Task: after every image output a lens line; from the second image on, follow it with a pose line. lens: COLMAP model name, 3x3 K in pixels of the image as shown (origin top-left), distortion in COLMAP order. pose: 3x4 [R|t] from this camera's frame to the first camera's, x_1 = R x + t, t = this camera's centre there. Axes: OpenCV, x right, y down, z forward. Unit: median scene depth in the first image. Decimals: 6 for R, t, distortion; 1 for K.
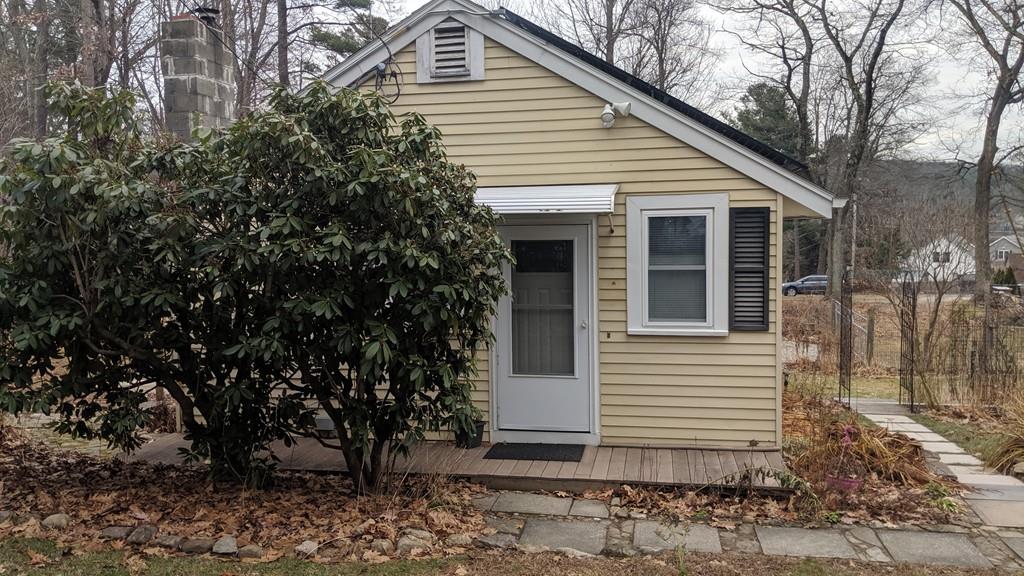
lens RADIAL K [[793.4, 0, 512.0], [0, 793.4, 288.0], [0, 0, 1]] dist [0.003248, -0.002651]
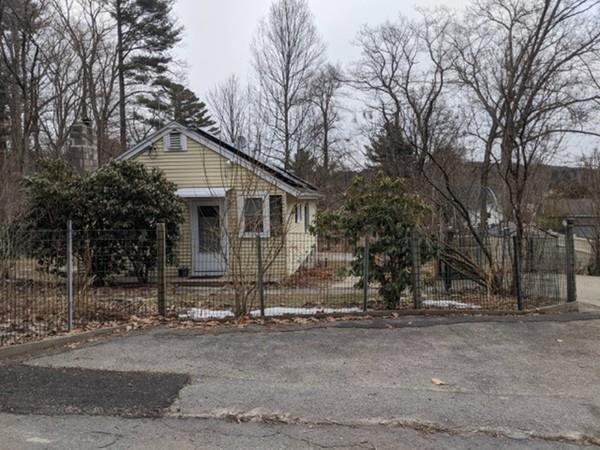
lens RADIAL K [[443.9, 0, 300.0], [0, 443.9, 225.0], [0, 0, 1]] dist [-0.002431, -0.001149]
pose [[0.995350, -0.011150, 0.095680, 0.215200], [0.013089, 0.999721, -0.019662, 0.045737], [-0.095434, 0.020823, 0.995218, -0.641443]]
